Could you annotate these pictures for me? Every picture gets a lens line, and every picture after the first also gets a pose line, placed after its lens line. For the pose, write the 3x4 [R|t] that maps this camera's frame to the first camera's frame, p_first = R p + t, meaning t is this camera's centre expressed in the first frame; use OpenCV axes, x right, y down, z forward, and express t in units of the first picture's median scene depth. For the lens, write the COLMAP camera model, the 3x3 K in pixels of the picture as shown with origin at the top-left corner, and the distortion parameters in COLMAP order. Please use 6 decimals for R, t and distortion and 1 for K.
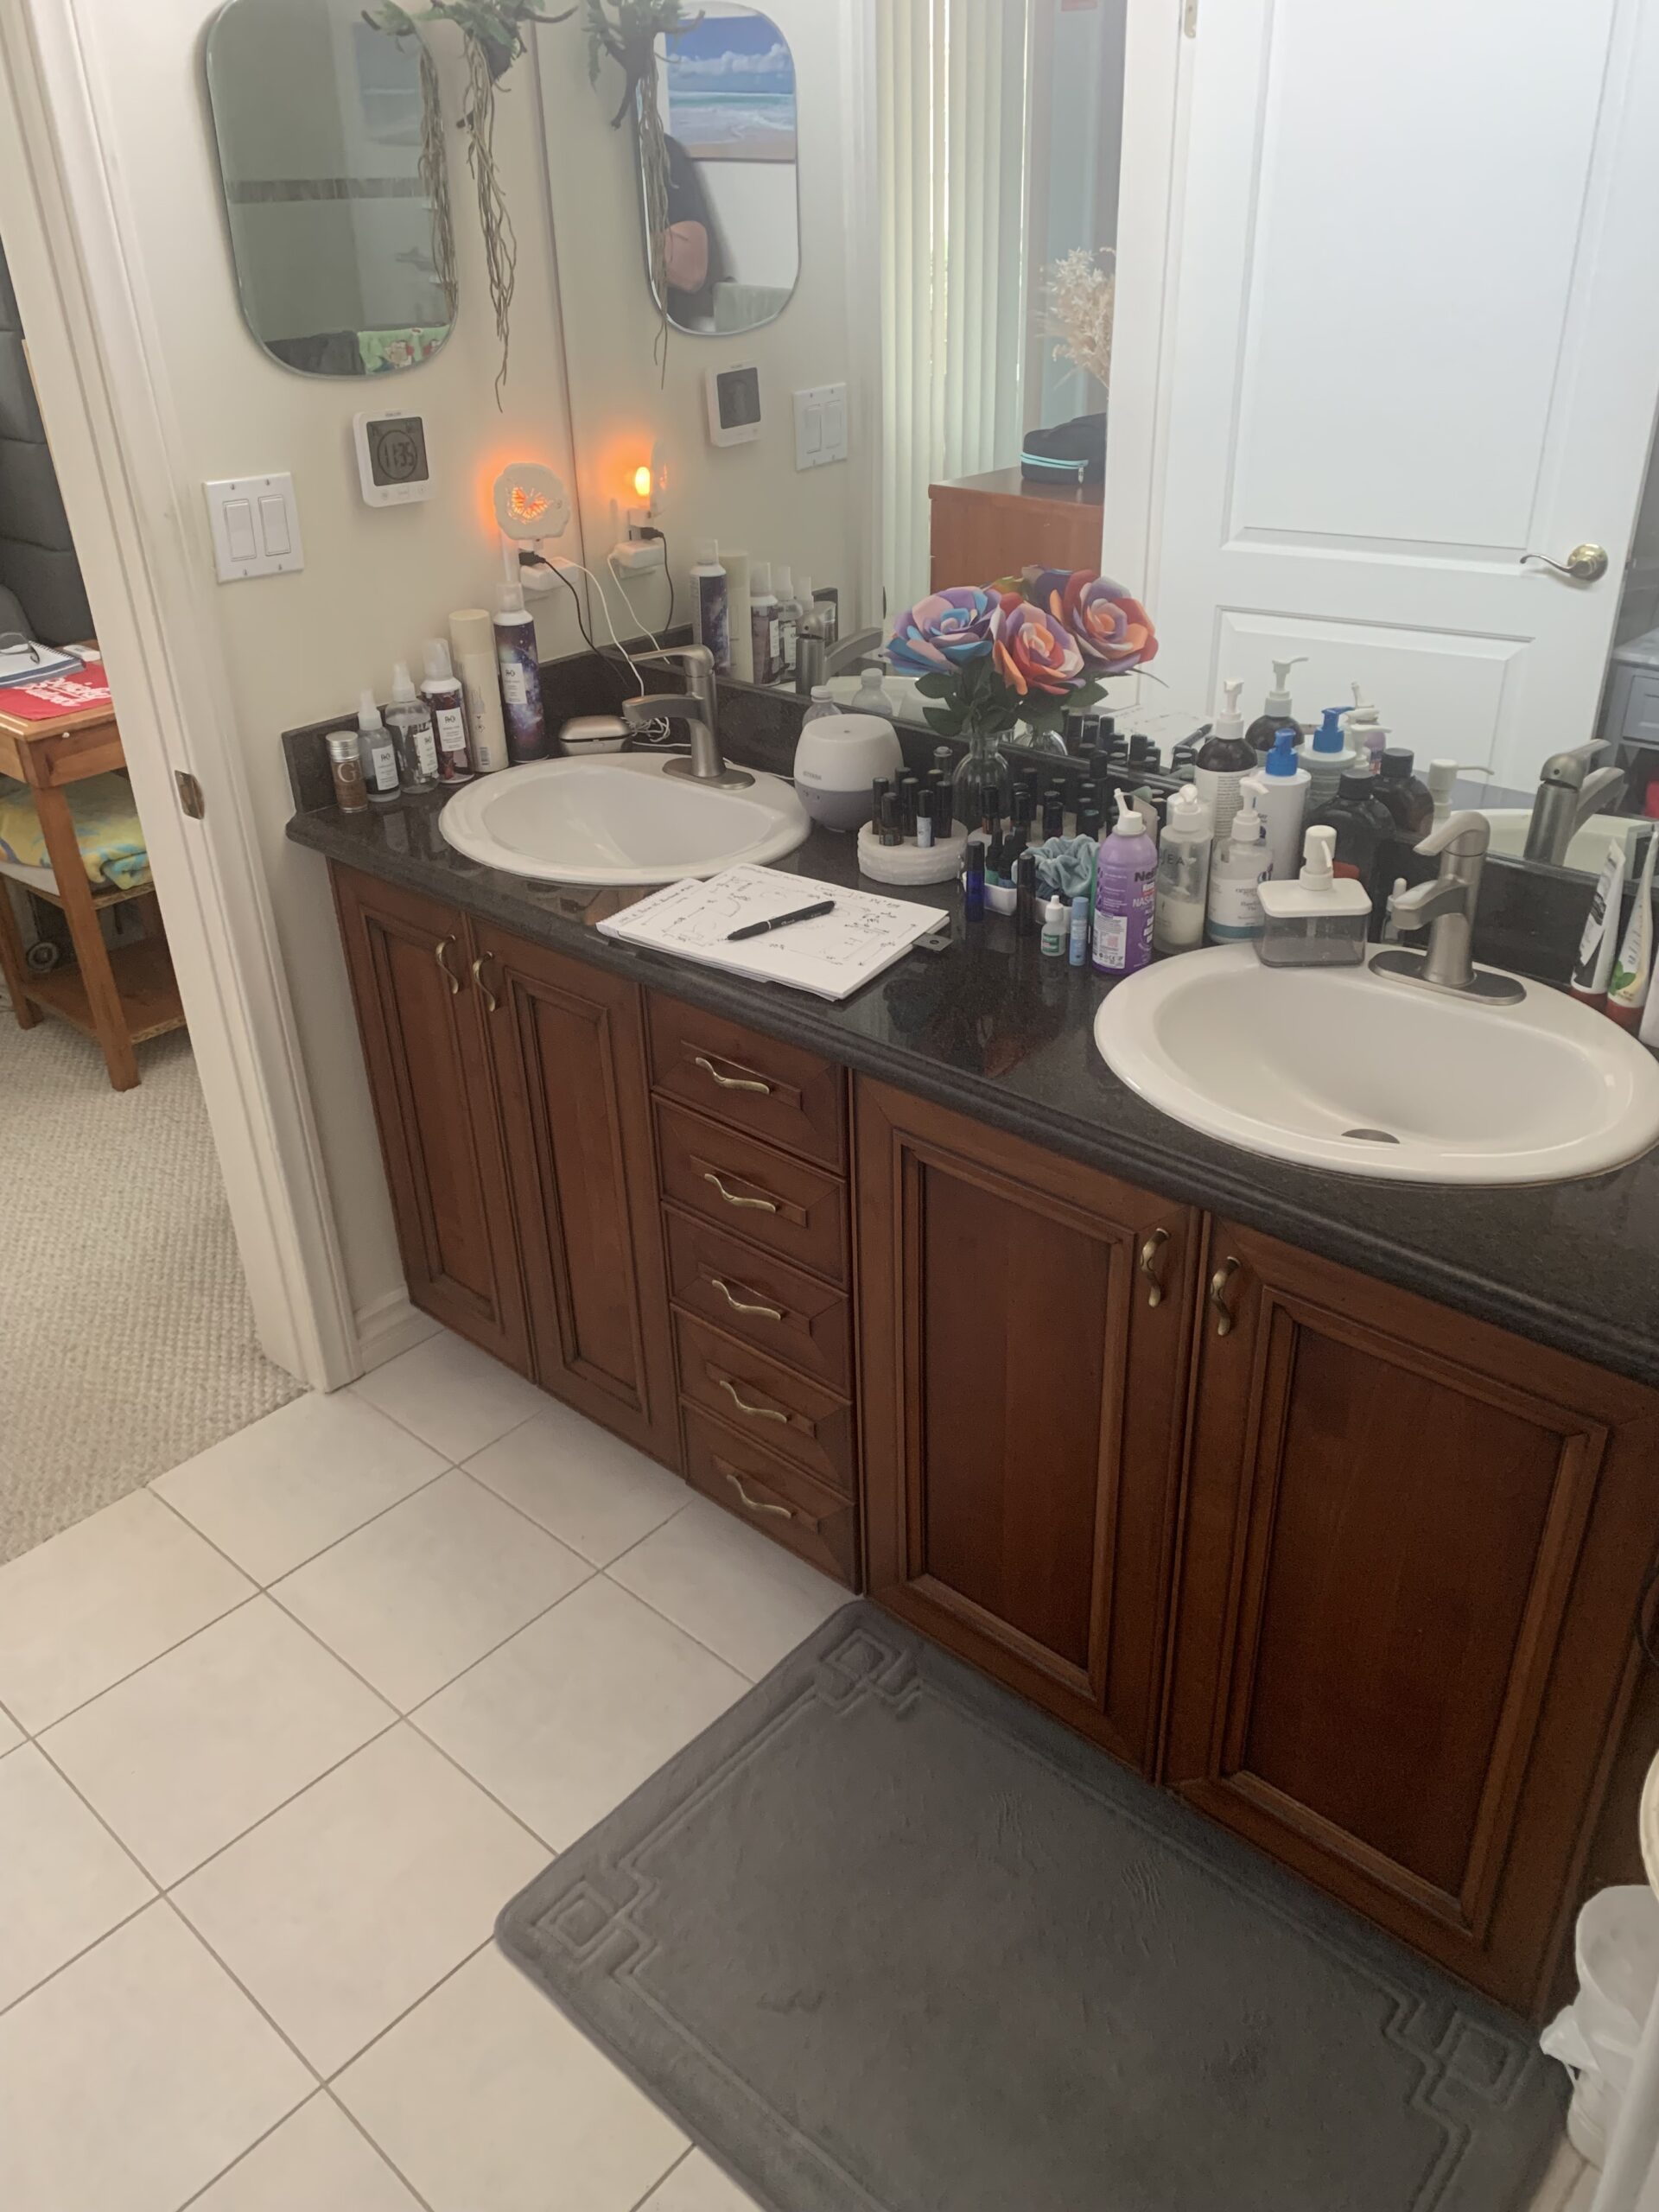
lens RADIAL K [[1682.2, 0, 838.8], [0, 1682.2, 1086.5], [0, 0, 1]] dist [0.097378, -0.001734]
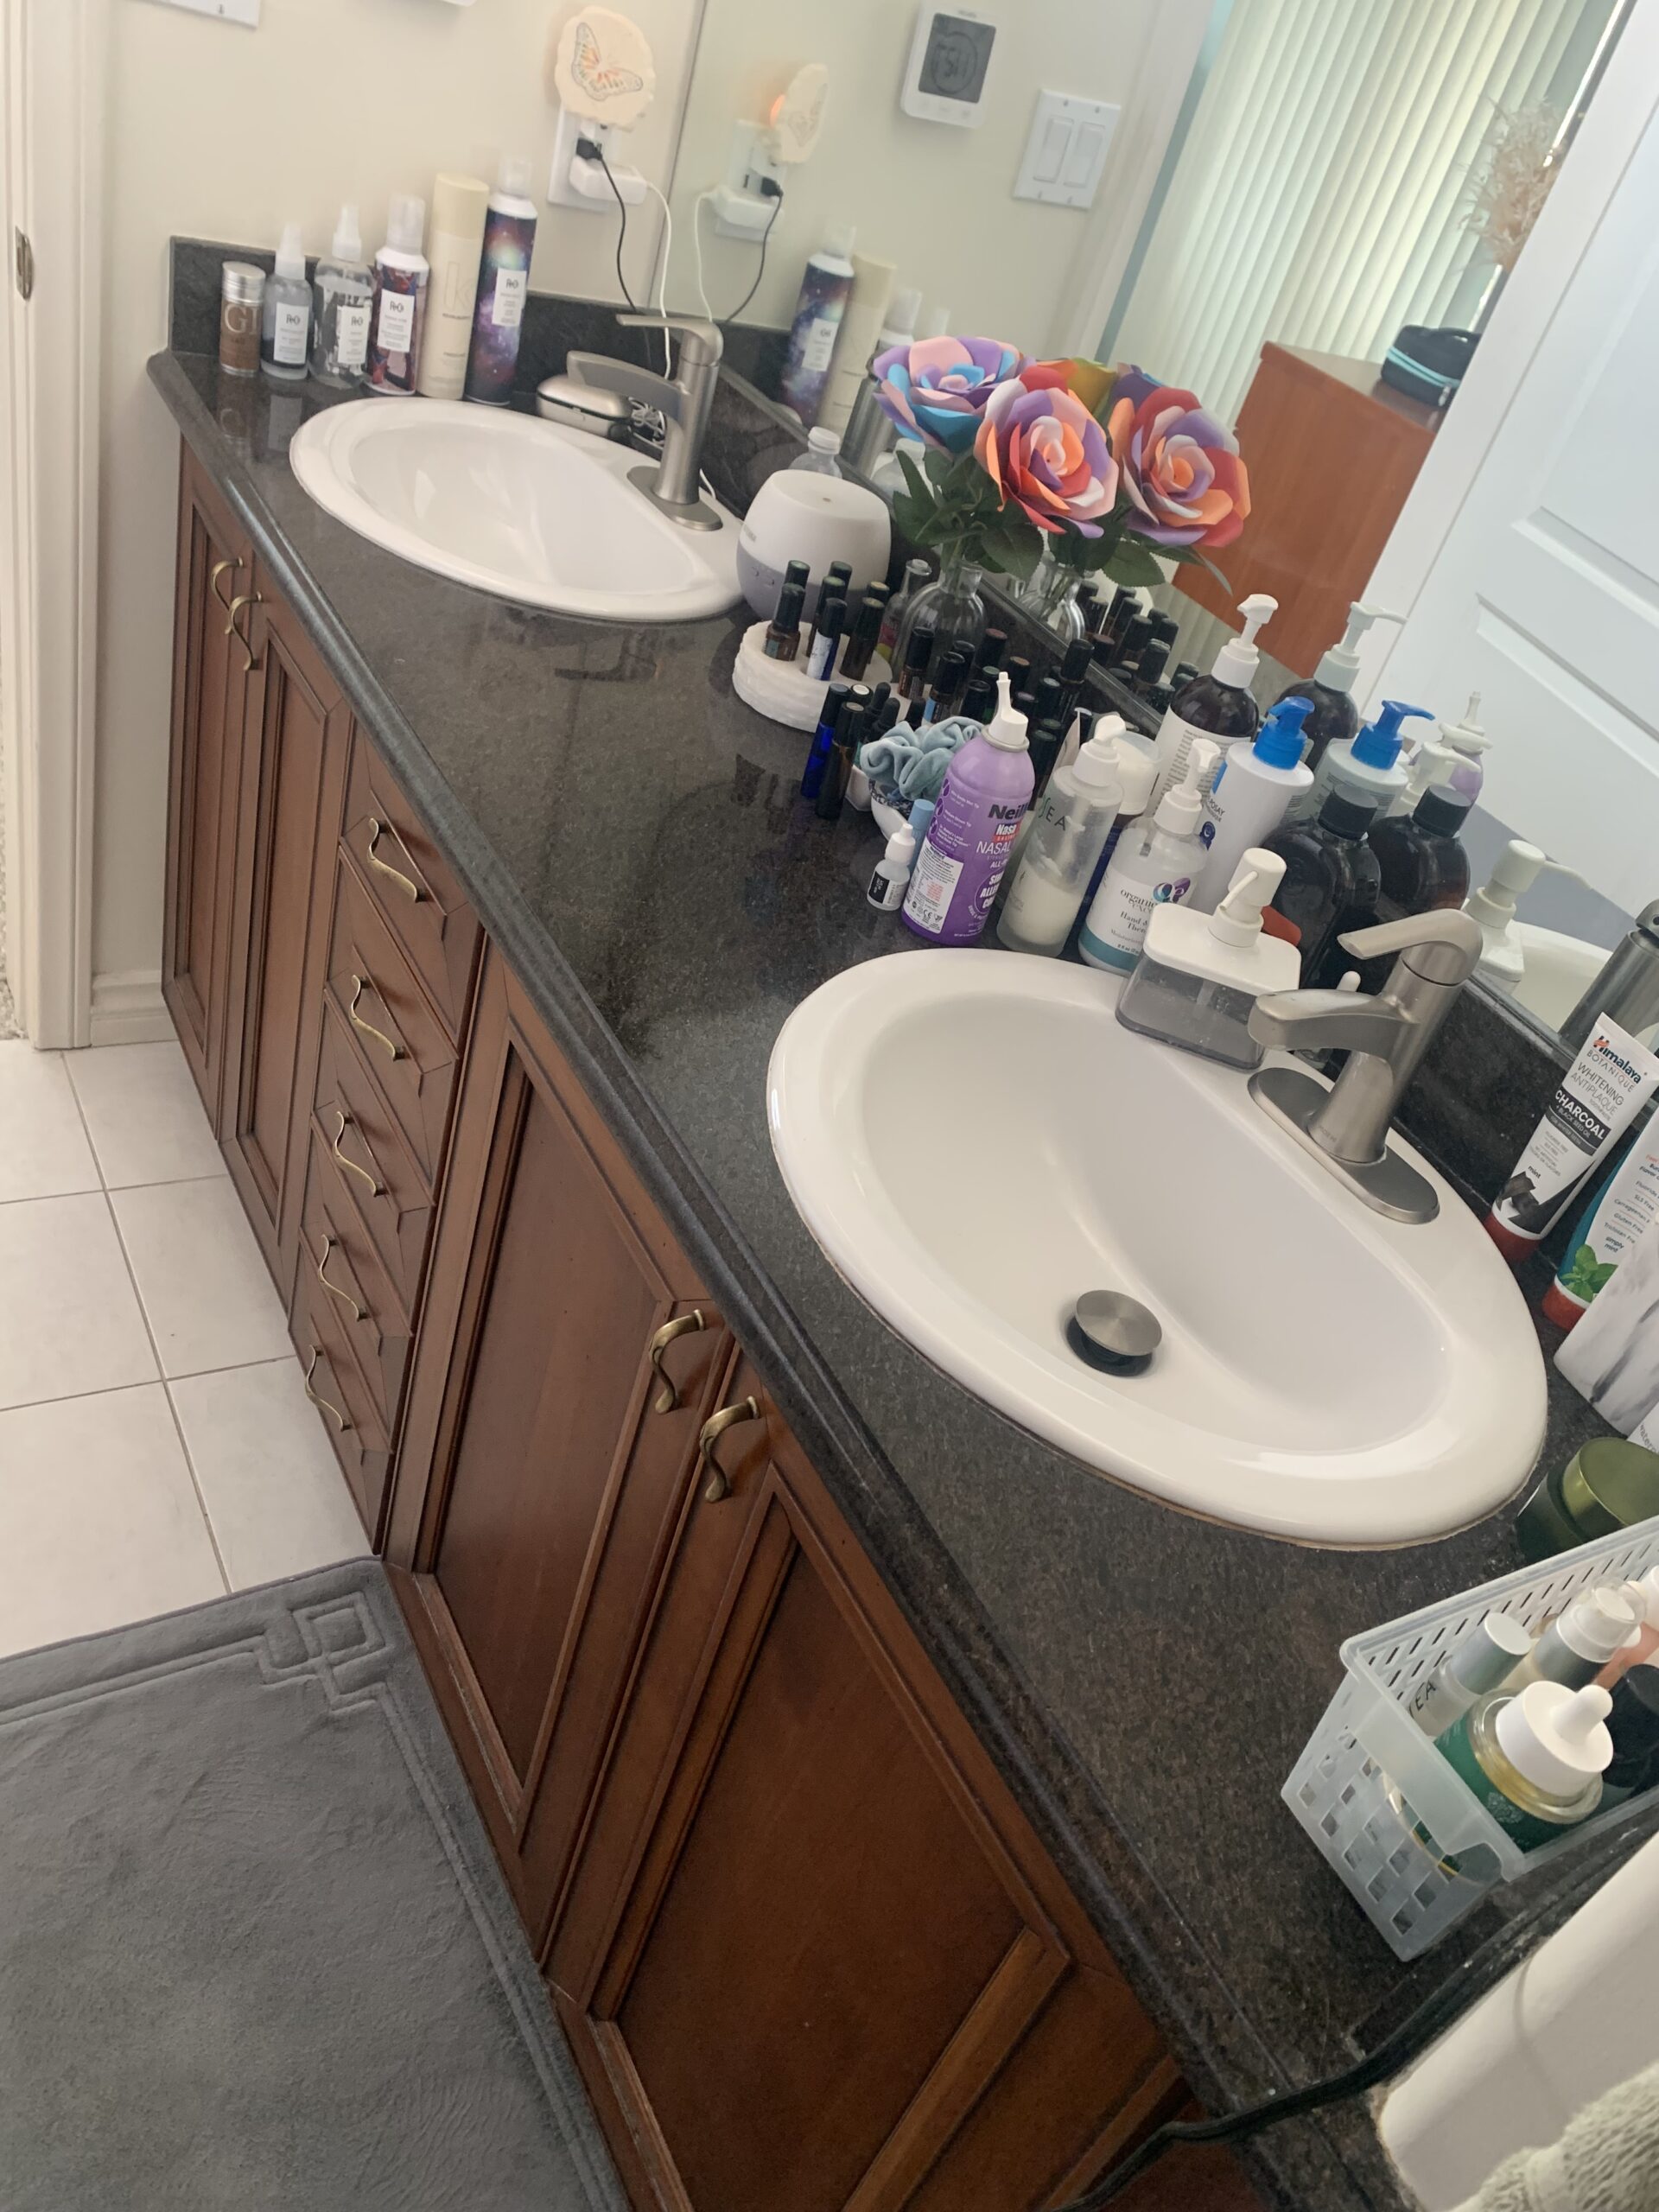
lens RADIAL K [[1690.1, 0, 829.5], [0, 1690.1, 1106.0], [0, 0, 1]] dist [0.022136, -0.006089]
pose [[0.906026, 0.409102, -0.108407, 0.205927], [-0.397039, 0.910314, 0.117000, -0.063423], [0.146550, -0.062963, 0.987197, 0.285327]]
